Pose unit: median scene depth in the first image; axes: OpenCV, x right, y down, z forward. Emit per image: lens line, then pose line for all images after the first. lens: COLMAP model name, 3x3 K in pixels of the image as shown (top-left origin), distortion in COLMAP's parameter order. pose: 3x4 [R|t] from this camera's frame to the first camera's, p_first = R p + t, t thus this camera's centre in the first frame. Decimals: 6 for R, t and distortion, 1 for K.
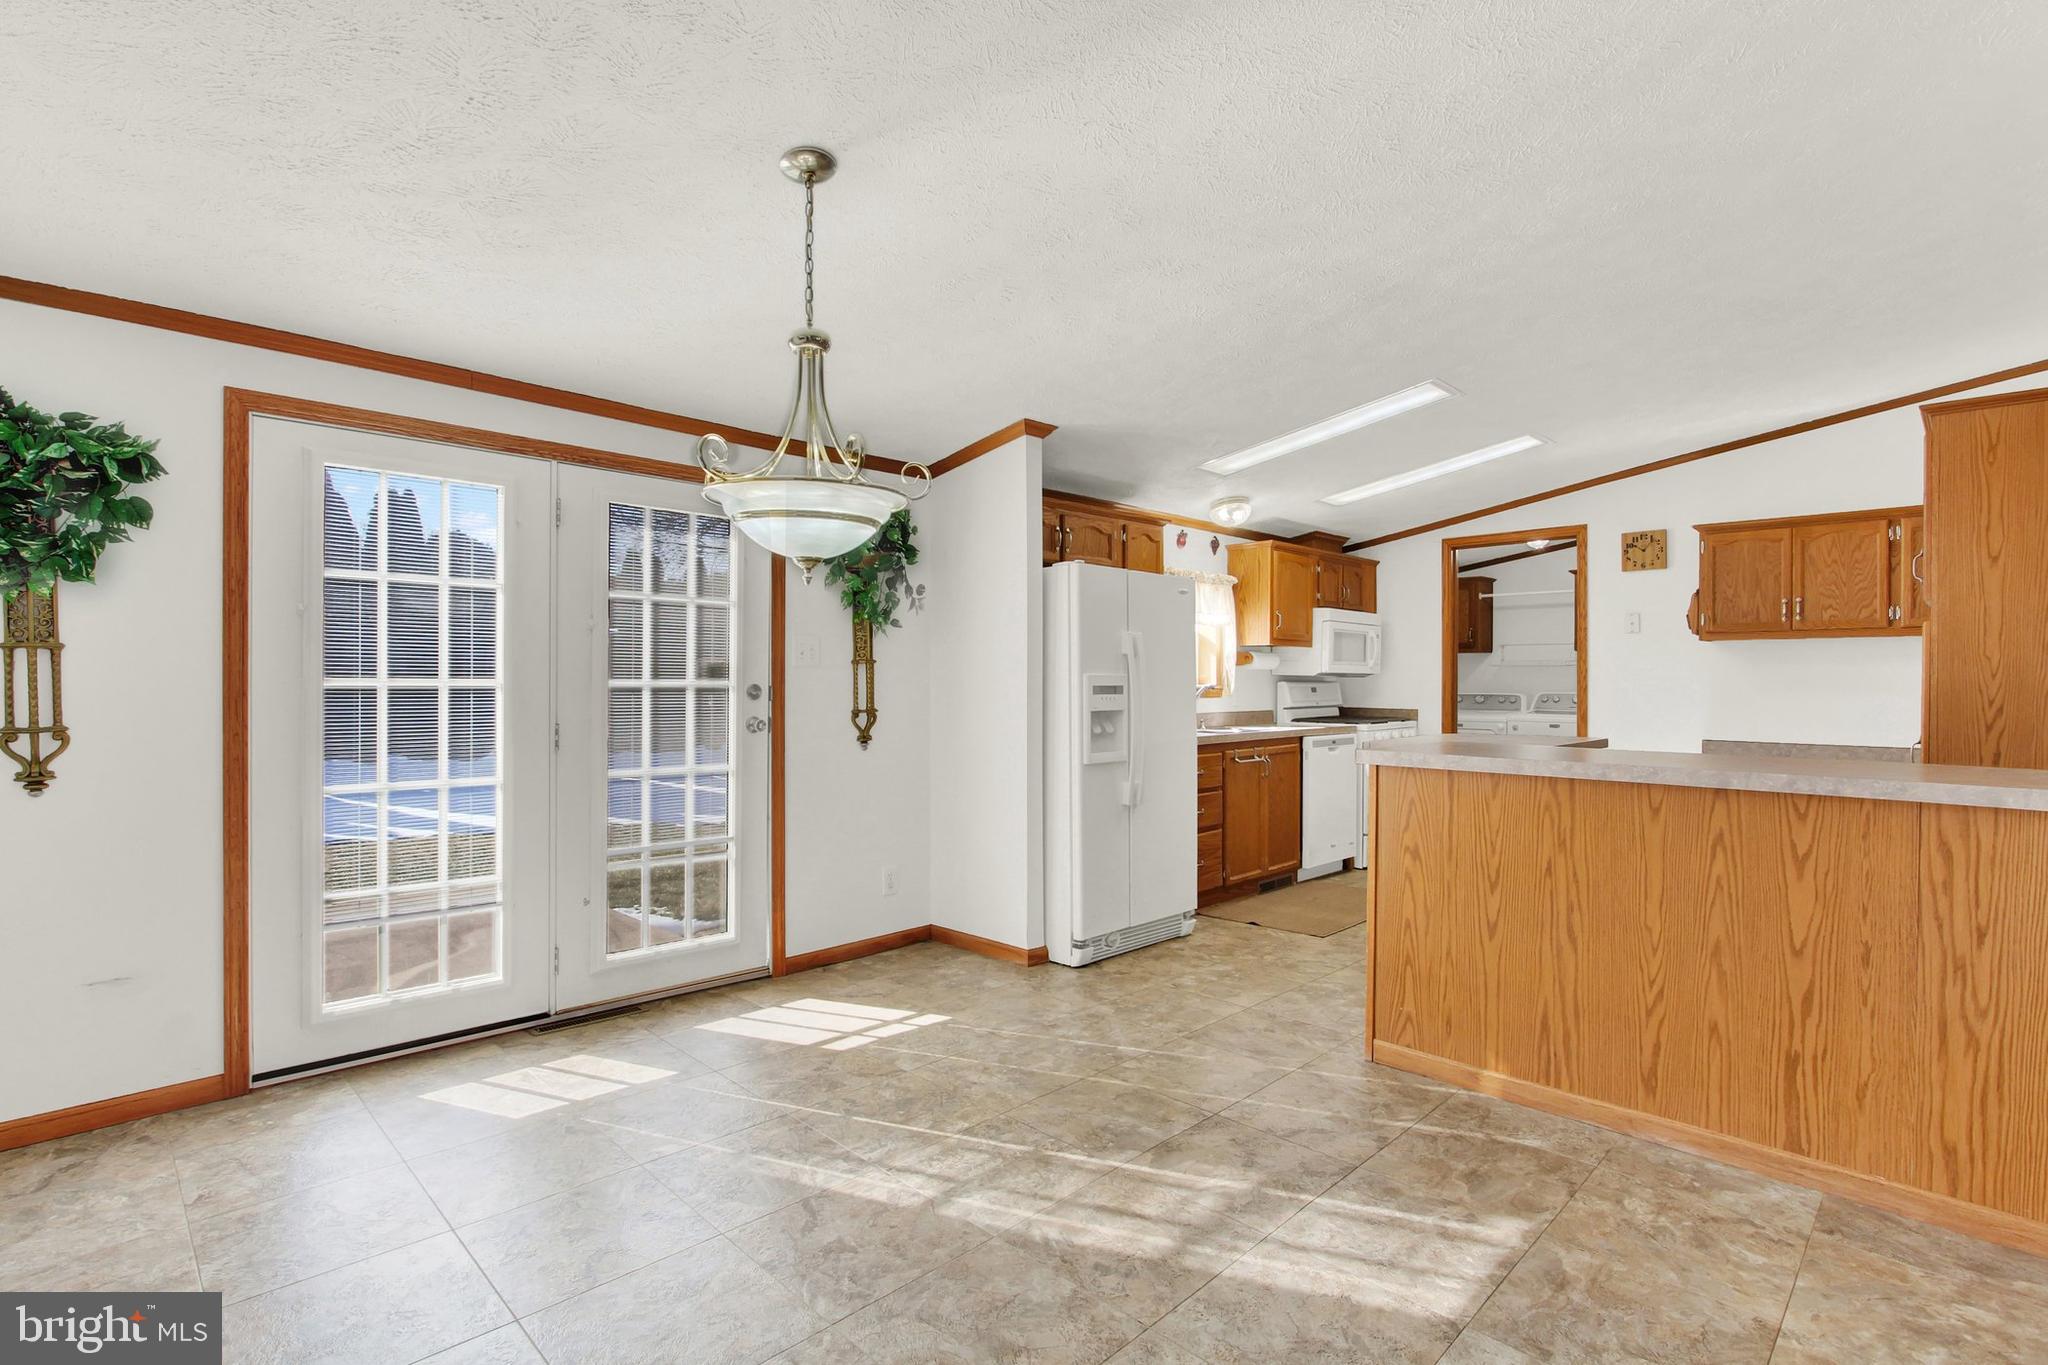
lens RADIAL K [[975.9, 0, 1028.1], [0, 975.9, 684.7], [0, 0, 1]] dist [-0.020243, 0.004012]
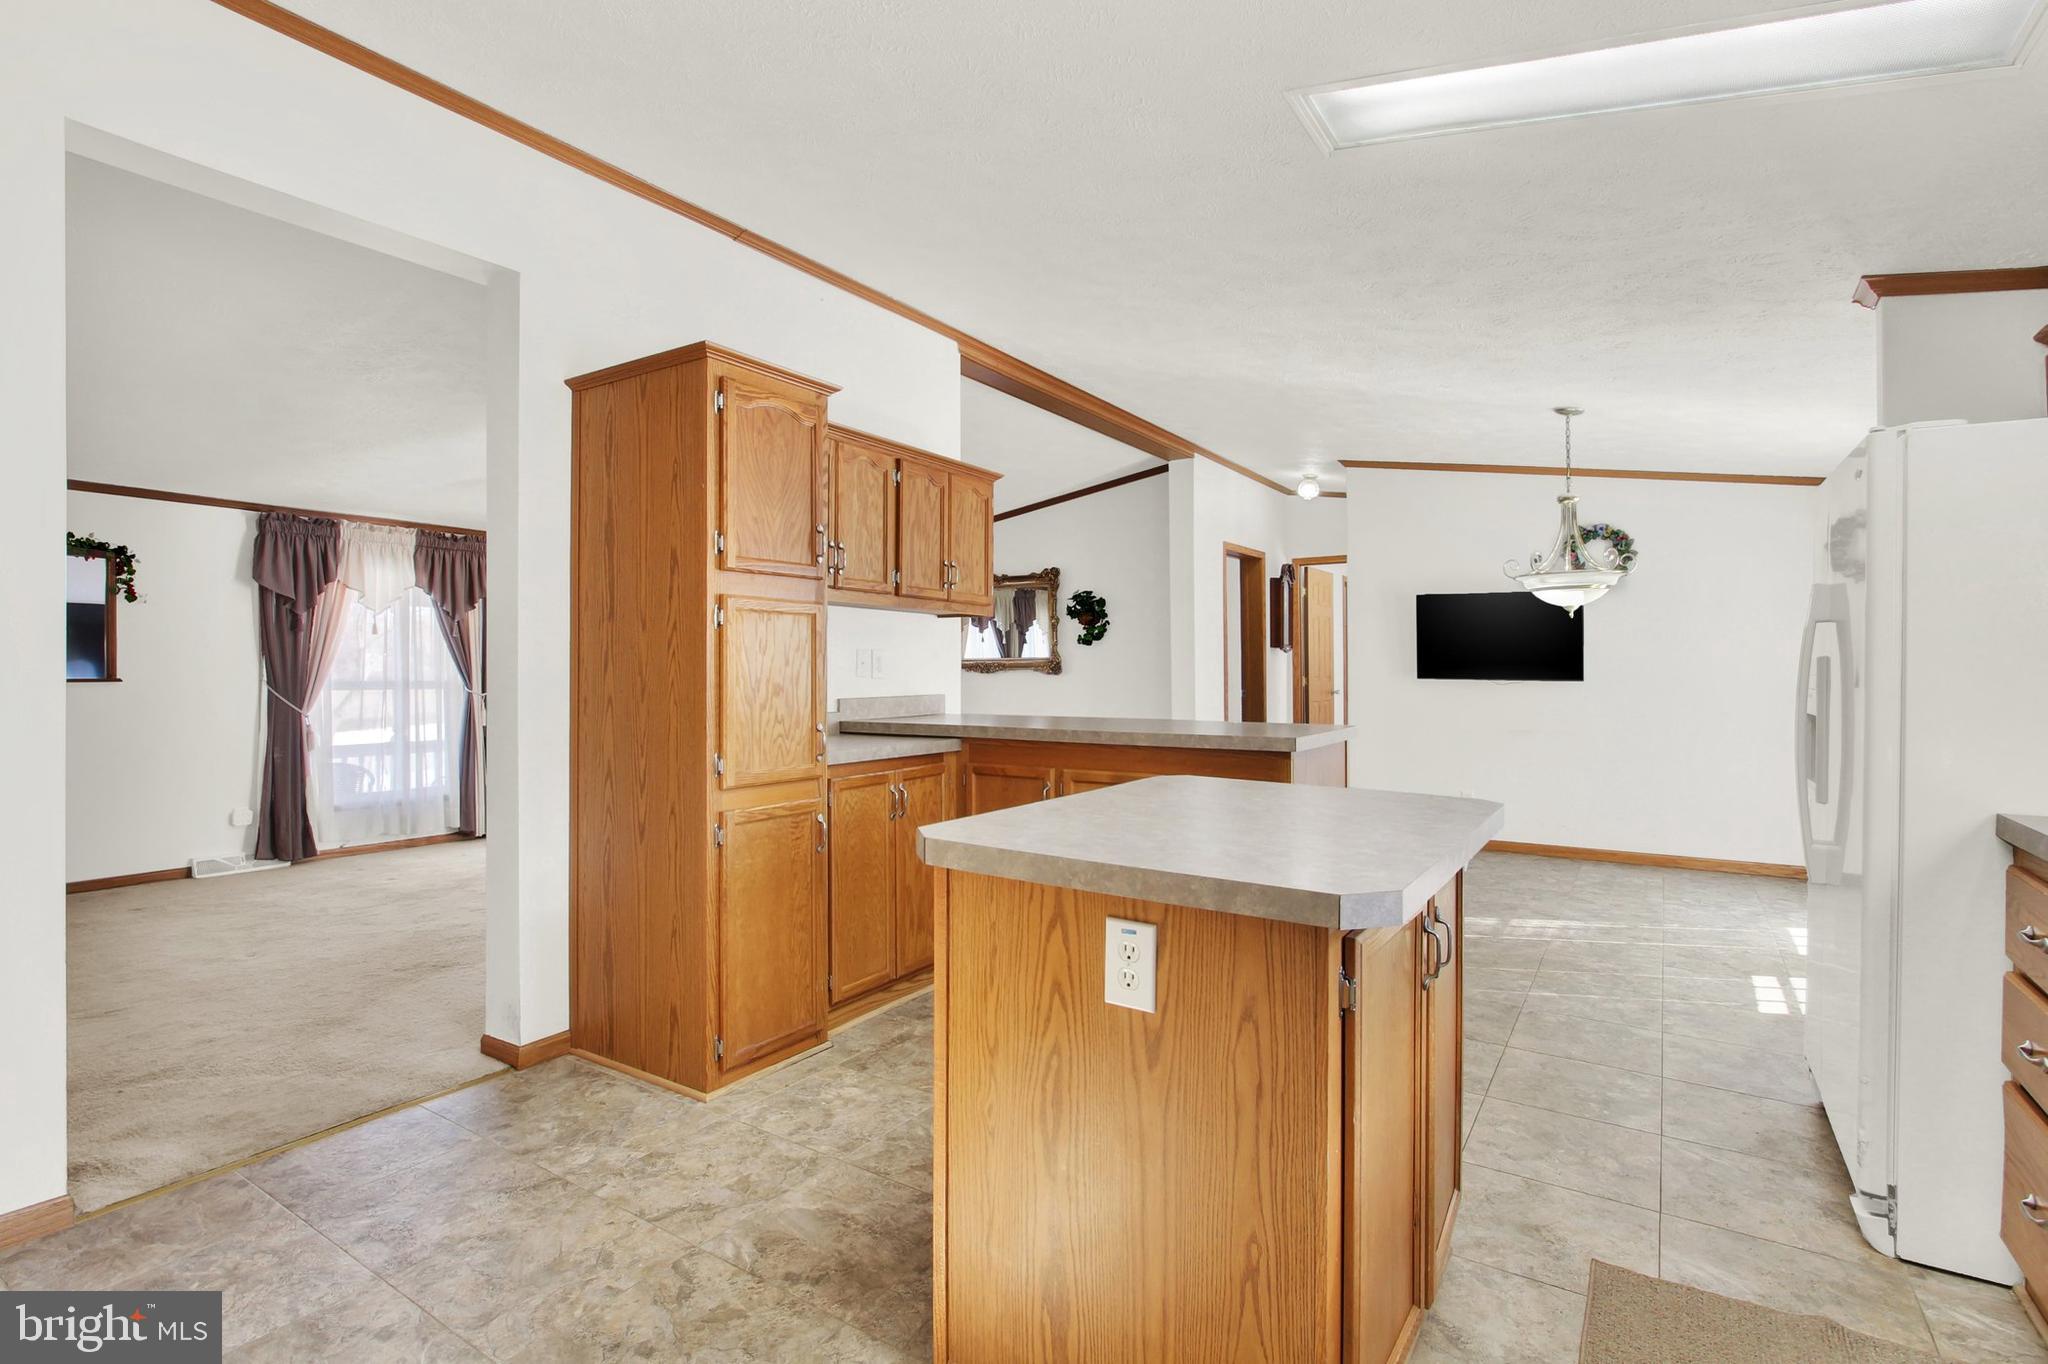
lens RADIAL K [[975.9, 0, 1025.0], [0, 975.9, 656.3], [0, 0, 1]] dist [-0.020243, 0.004012]
pose [[-0.980001, -0.005933, -0.198904, 0.741850], [-0.005090, 0.999976, -0.004750, -0.006718], [0.198927, -0.003642, -0.980007, 1.594629]]
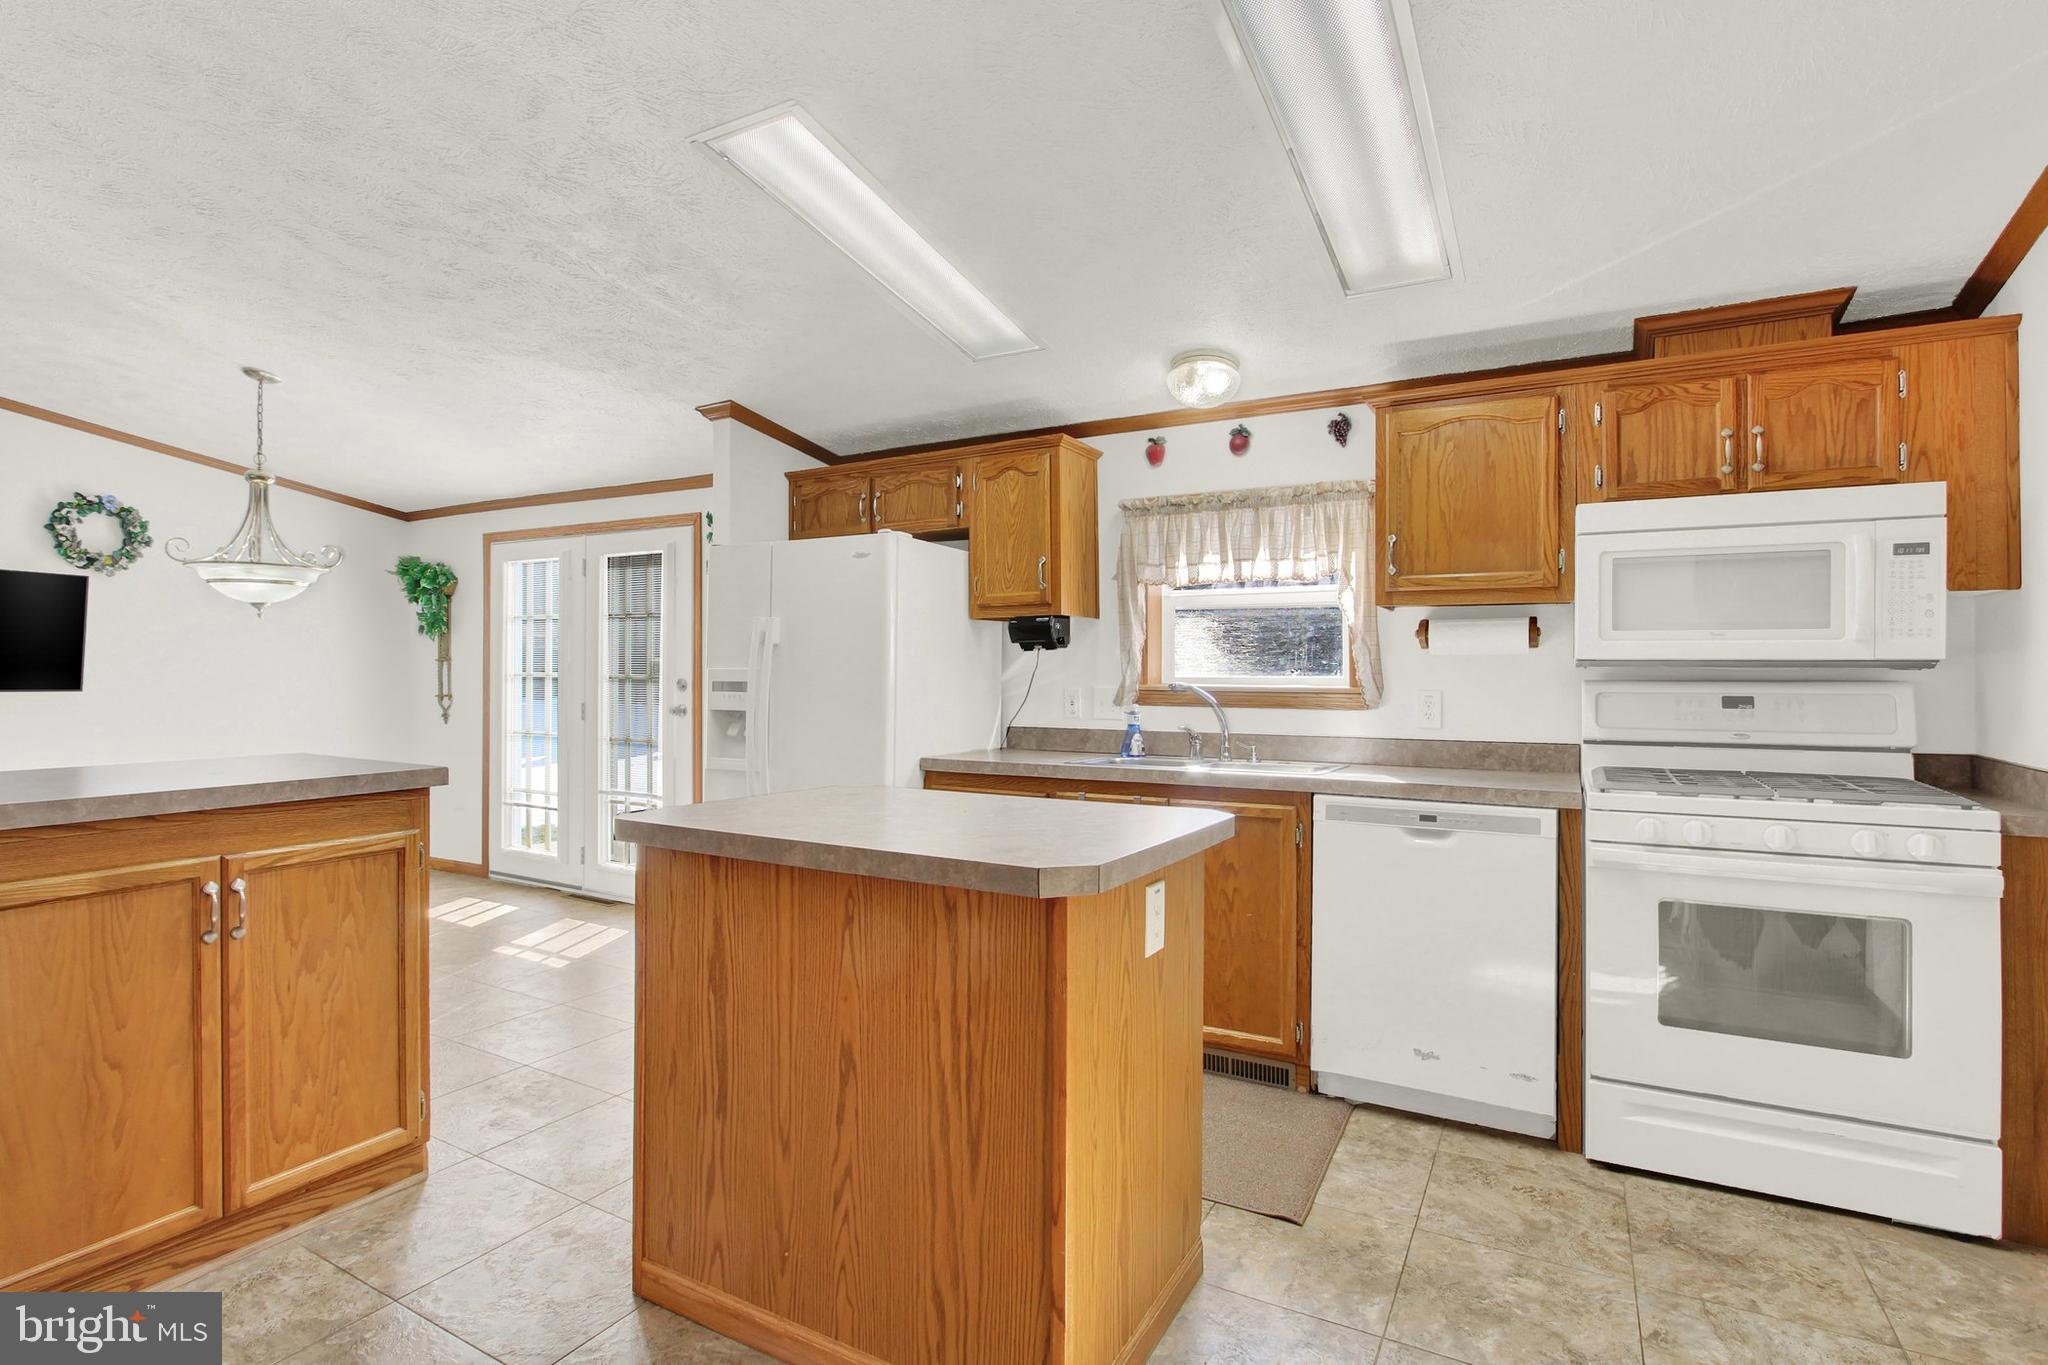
lens RADIAL K [[975.9, 0, 1034.2], [0, 975.9, 676.8], [0, 0, 1]] dist [-0.020243, 0.004012]
pose [[0.282238, -0.000166, -0.959345, 1.044953], [-0.007594, 0.999968, -0.002407, -0.003540], [0.959314, 0.007965, 0.282227, 1.072531]]
